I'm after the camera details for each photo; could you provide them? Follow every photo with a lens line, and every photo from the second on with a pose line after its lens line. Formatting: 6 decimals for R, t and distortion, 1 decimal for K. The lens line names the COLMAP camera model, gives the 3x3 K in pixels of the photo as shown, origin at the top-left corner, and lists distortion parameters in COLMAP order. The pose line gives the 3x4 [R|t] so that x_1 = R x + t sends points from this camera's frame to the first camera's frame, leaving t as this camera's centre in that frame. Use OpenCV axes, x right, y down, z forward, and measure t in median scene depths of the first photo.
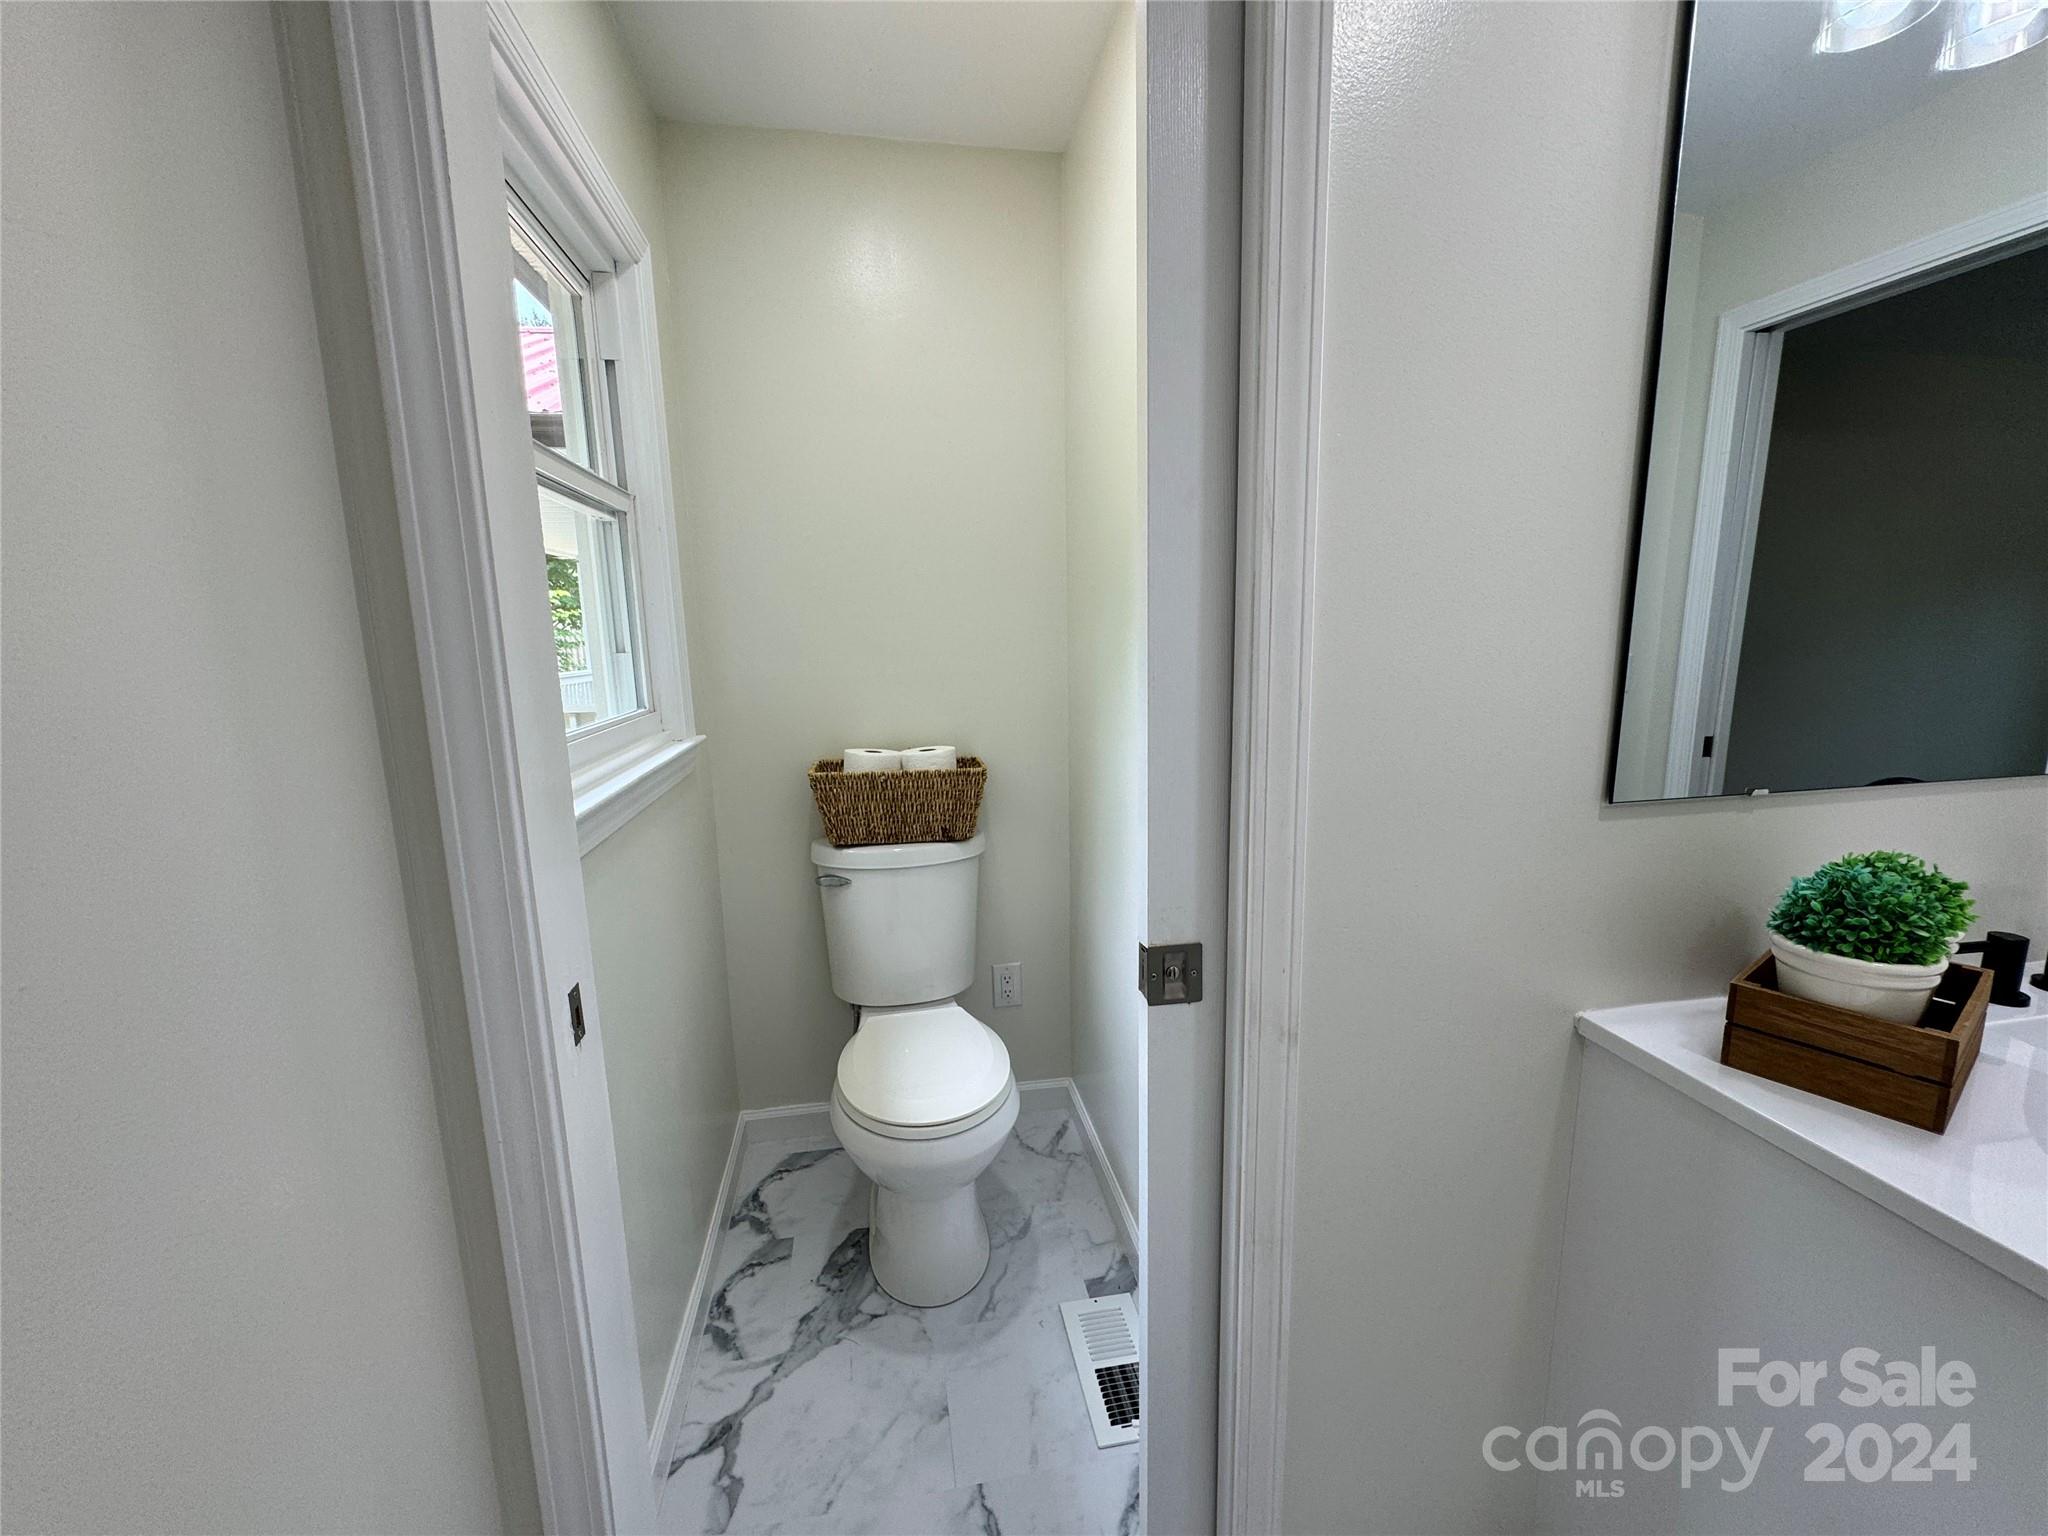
lens RADIAL K [[814.0, 0, 1030.0], [0, 814.0, 768.2], [0, 0, 1]] dist [-0.003253, -0.001014]
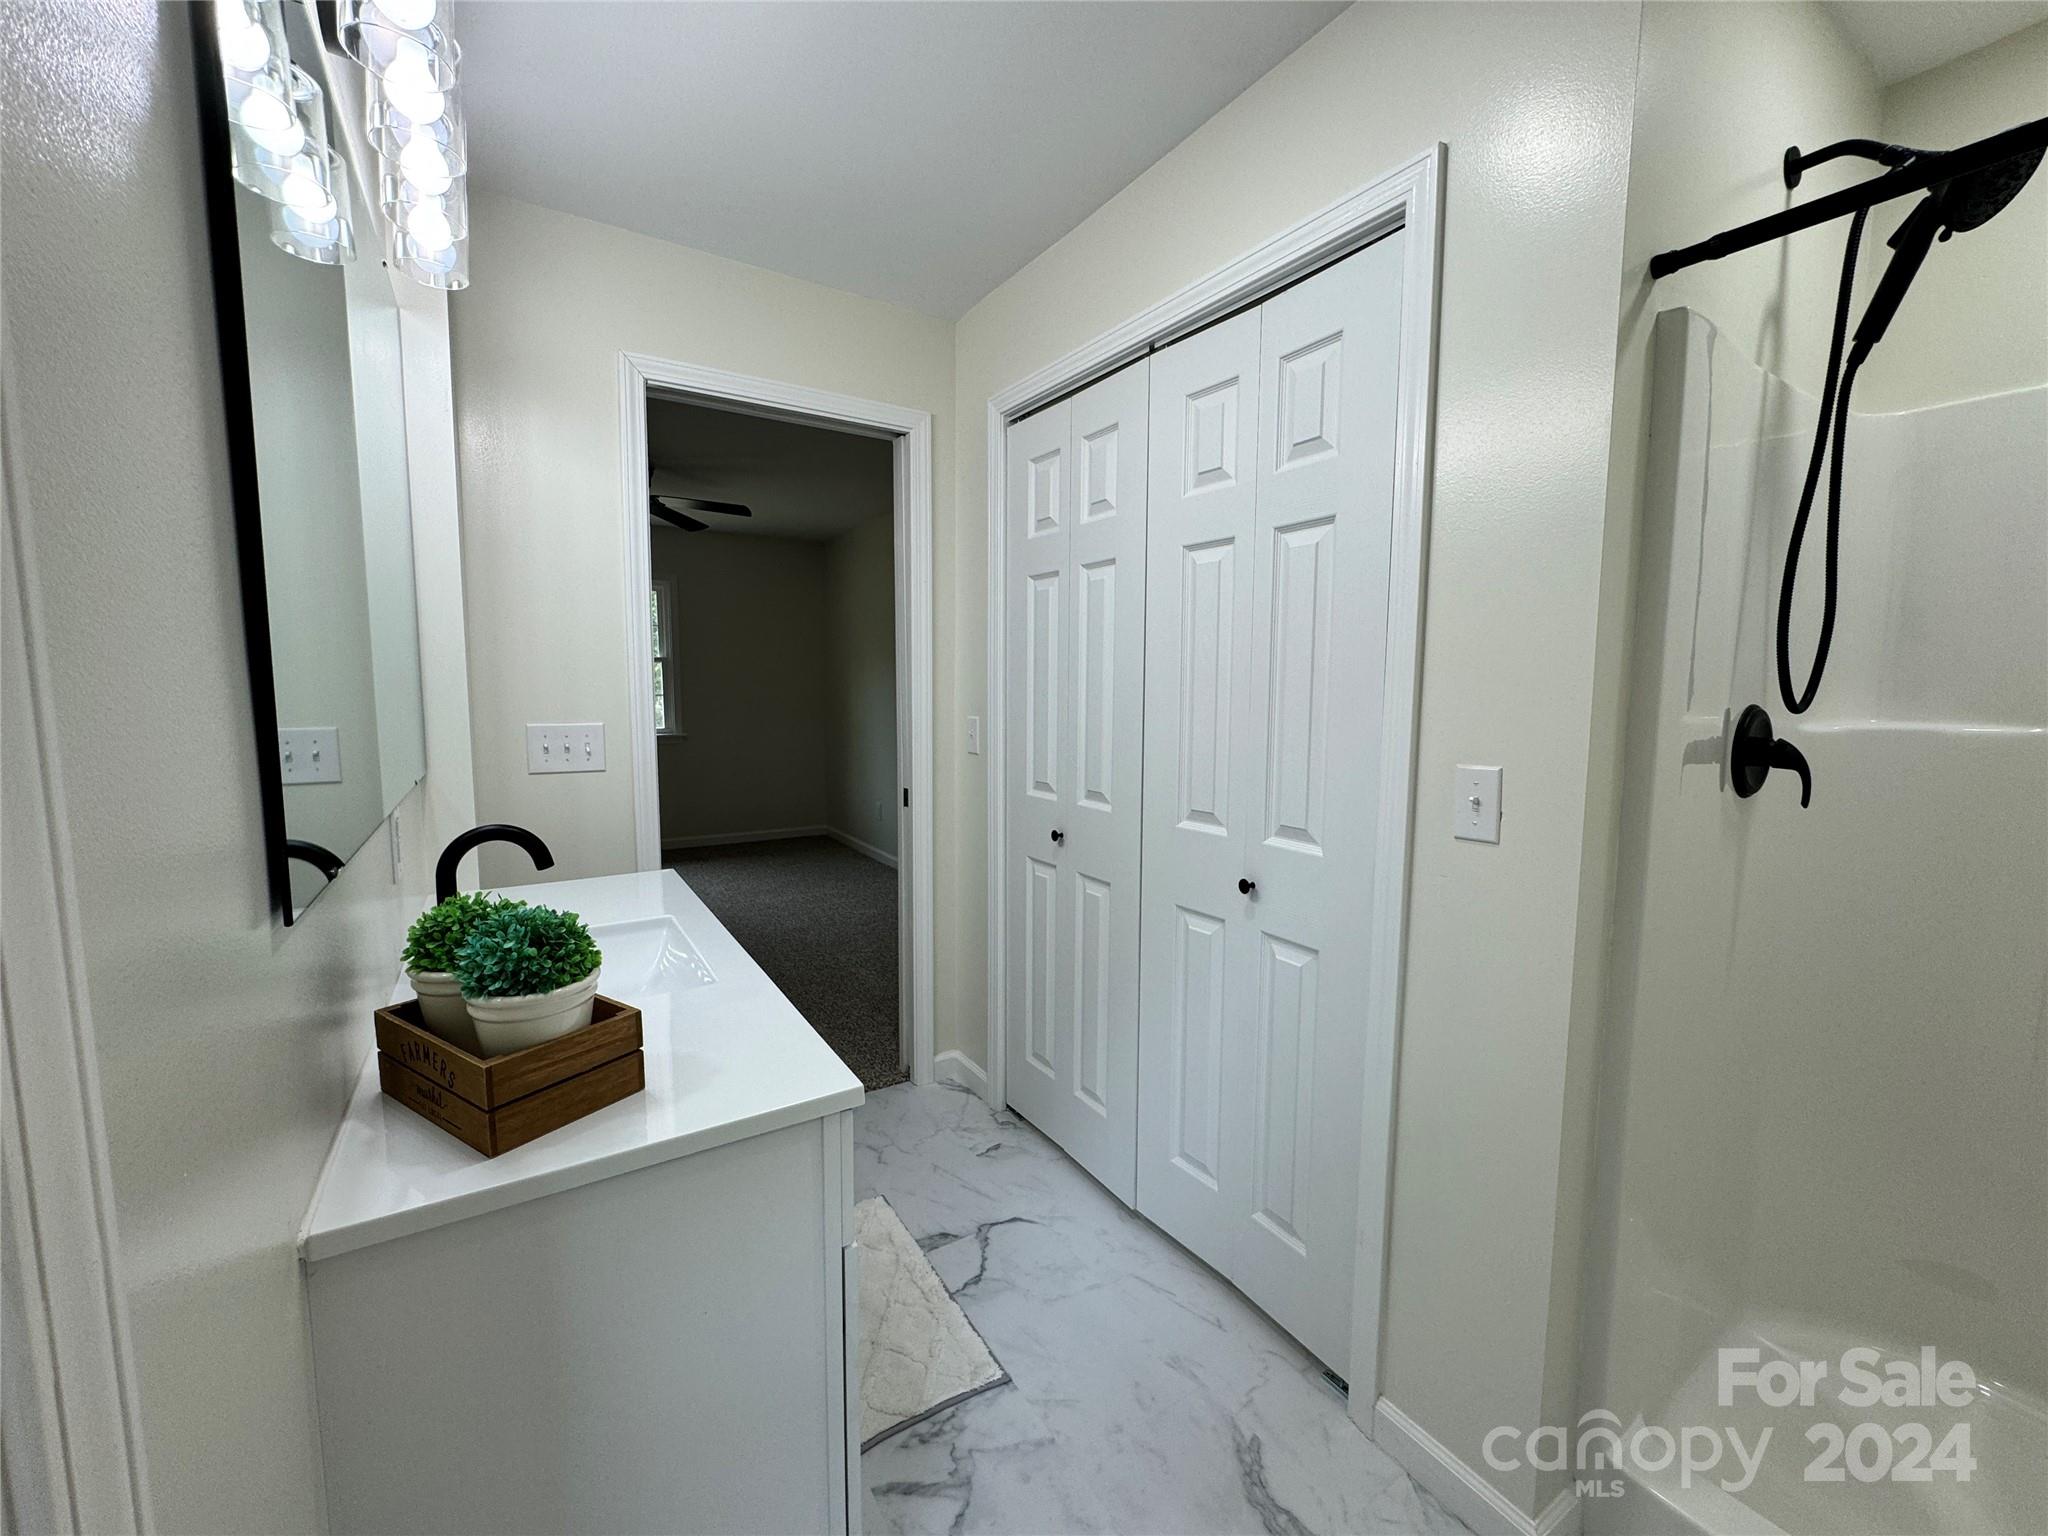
lens RADIAL K [[814.0, 0, 1030.0], [0, 814.0, 768.2], [0, 0, 1]] dist [-0.003253, -0.001014]
pose [[-0.379373, -0.080875, 0.921702, -0.183245], [0.154118, 0.976732, 0.149139, -0.108322], [-0.912318, 0.198631, -0.358082, 0.727320]]
